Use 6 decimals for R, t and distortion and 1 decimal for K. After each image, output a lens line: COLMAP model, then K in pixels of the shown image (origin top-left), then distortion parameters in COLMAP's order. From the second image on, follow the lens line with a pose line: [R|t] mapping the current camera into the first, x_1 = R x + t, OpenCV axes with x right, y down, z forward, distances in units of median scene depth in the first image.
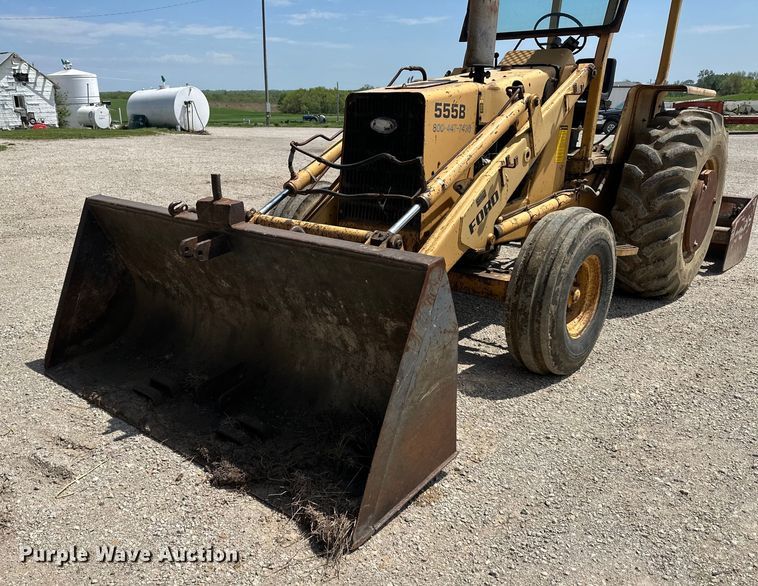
lens RADIAL K [[630.6, 0, 310.4], [0, 630.6, 338.2], [0, 0, 1]] dist [0.114074, -0.178318]
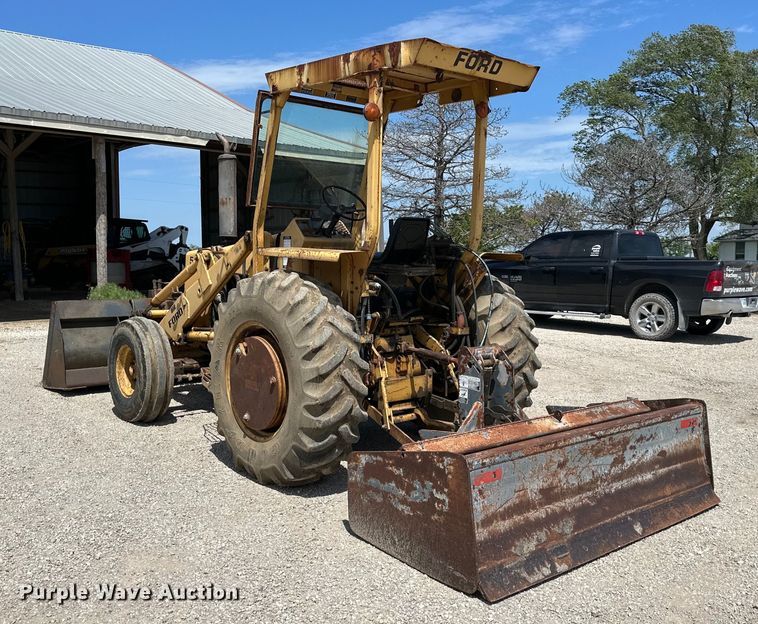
lens RADIAL K [[755.3, 0, 401.2], [0, 755.3, 330.8], [0, 0, 1]] dist [0.068972, -0.004394]
pose [[-0.087971, 0.107626, -0.990292, 2.187975], [-0.364931, 0.921547, 0.132572, -0.643997], [0.926869, 0.373051, -0.041793, 1.637256]]
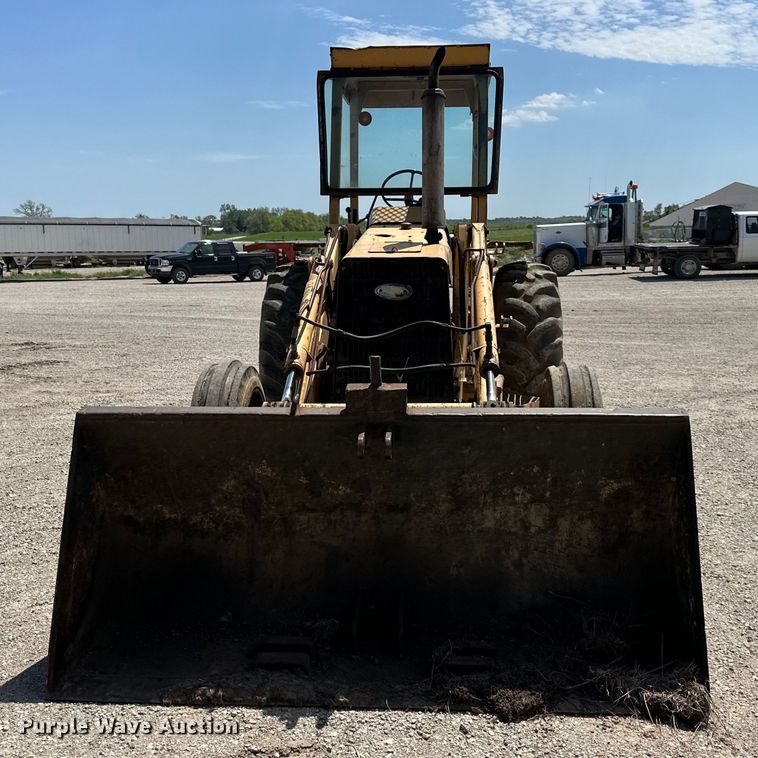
lens RADIAL K [[927.3, 0, 379.0], [0, 927.3, 379.0], [0, 0, 1]] dist [0.226787, -0.566331]
pose [[0.776551, -0.101067, 0.621896, -0.716949], [0.227968, 0.965246, -0.127794, -0.054506], [-0.587366, 0.241011, 0.772602, 0.038574]]
